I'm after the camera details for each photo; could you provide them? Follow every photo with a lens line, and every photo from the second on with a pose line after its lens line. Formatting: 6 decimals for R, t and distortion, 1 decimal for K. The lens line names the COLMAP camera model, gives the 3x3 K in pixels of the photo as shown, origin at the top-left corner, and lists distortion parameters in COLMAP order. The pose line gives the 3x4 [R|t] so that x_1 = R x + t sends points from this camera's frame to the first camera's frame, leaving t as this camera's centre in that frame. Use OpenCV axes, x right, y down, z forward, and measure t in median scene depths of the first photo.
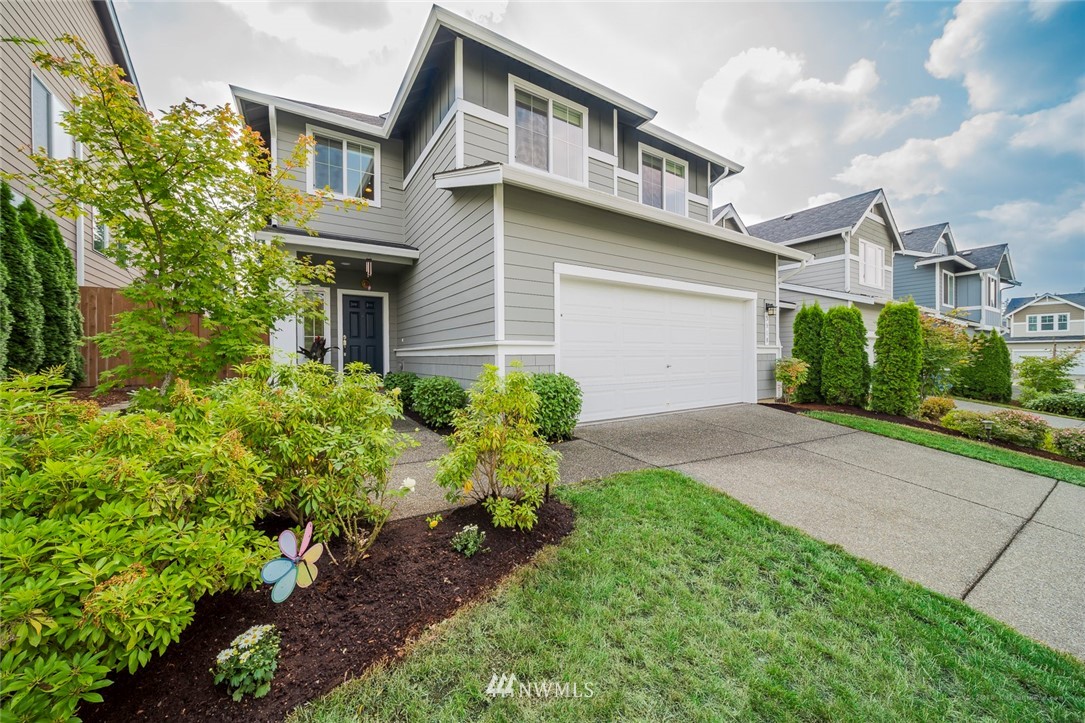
lens RADIAL K [[391.8, 0, 542.4], [0, 391.8, 359.0], [0, 0, 1]] dist [0.000066, 0.000011]
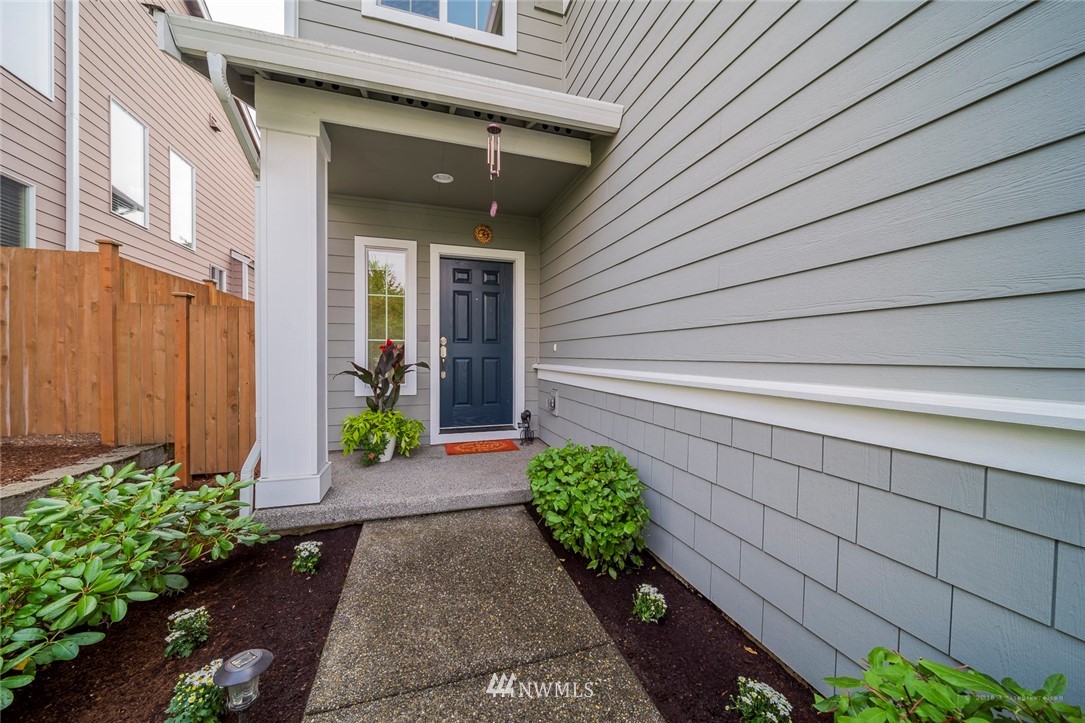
lens RADIAL K [[391.8, 0, 541.4], [0, 391.8, 361.6], [0, 0, 1]] dist [0.000066, 0.000011]
pose [[0.967501, 0.018922, -0.252157, -0.249722], [-0.013281, 0.999622, 0.024055, -0.042014], [0.252517, -0.019925, 0.967387, 0.532058]]
